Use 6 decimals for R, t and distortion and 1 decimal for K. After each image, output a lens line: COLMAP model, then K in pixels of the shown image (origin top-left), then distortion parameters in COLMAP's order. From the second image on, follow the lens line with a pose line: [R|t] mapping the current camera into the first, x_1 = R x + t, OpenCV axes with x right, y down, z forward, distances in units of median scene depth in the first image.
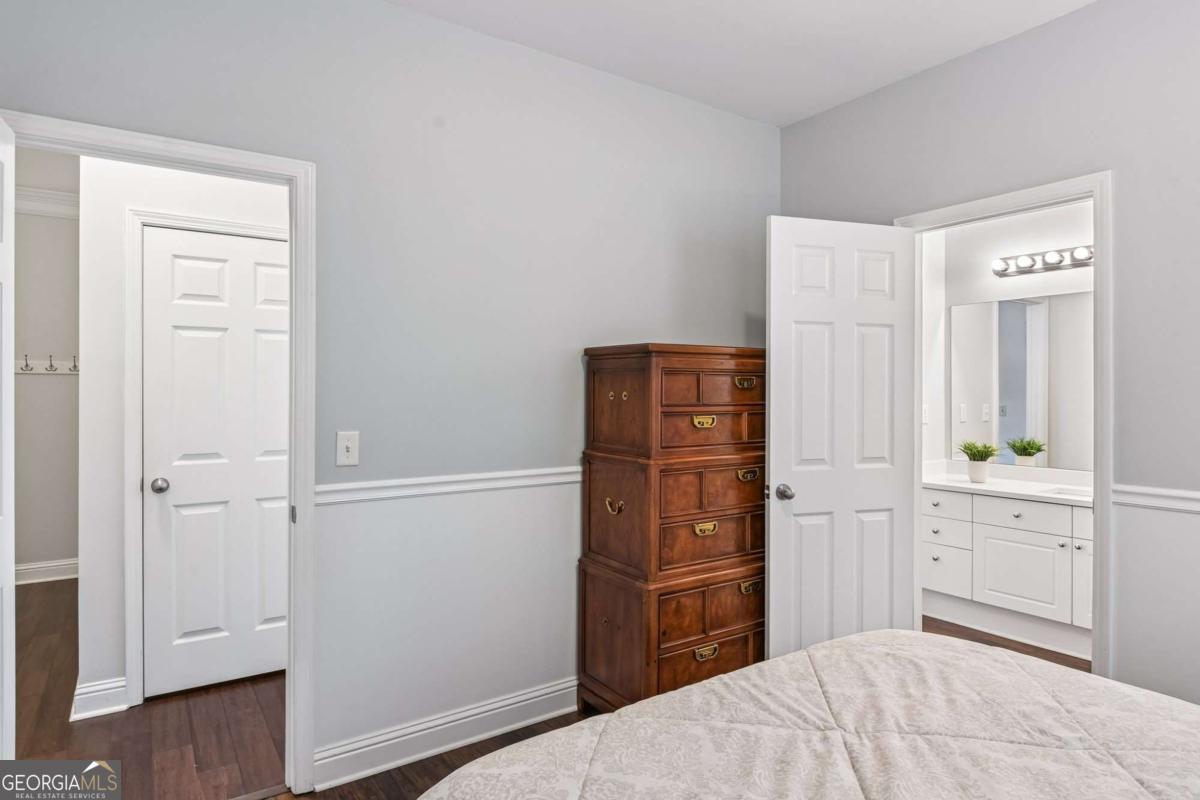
lens RADIAL K [[699.7, 0, 601.9], [0, 699.7, 394.3], [0, 0, 1]] dist [-0.000376, -0.001119]
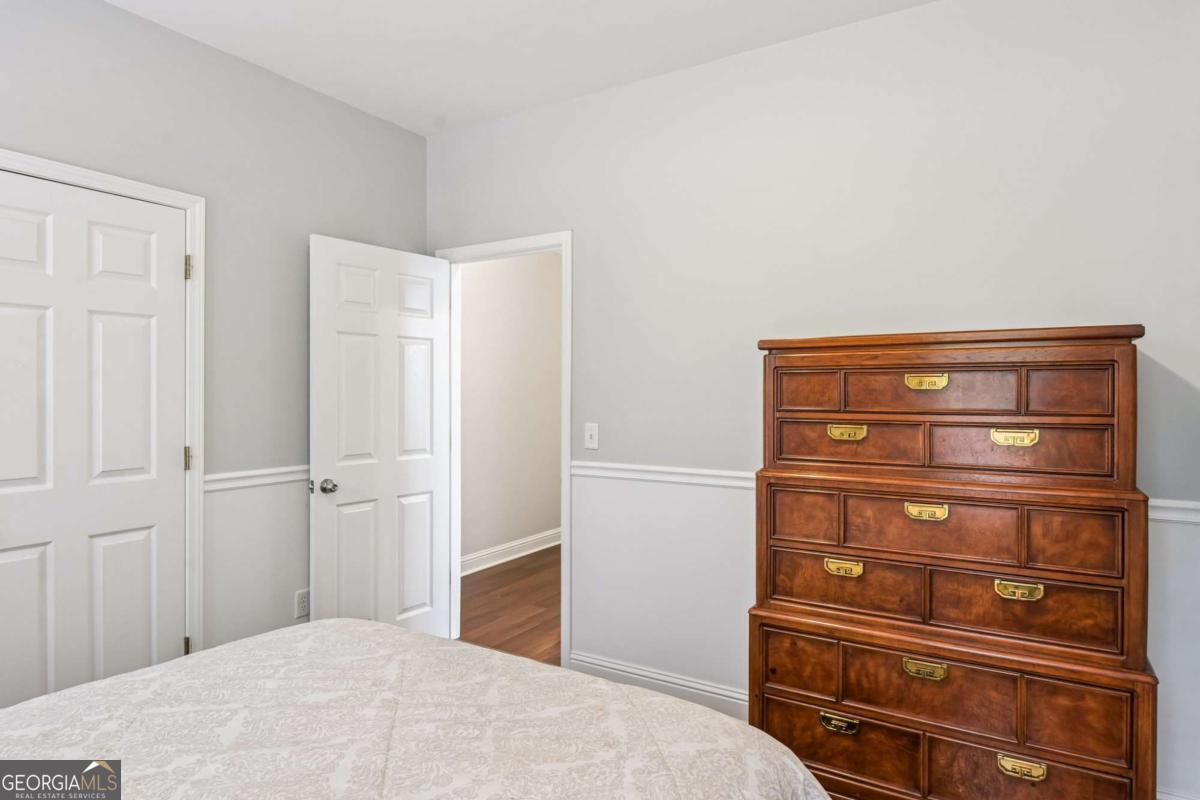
lens RADIAL K [[685.2, 0, 600.0], [0, 685.2, 400.0], [0, 0, 1]] dist [0.001522, -0.001700]
pose [[0.397115, 0.008923, -0.917725, 0.766342], [-0.009578, 0.999939, 0.005577, 0.000977], [0.917719, 0.006575, 0.397177, 0.449492]]
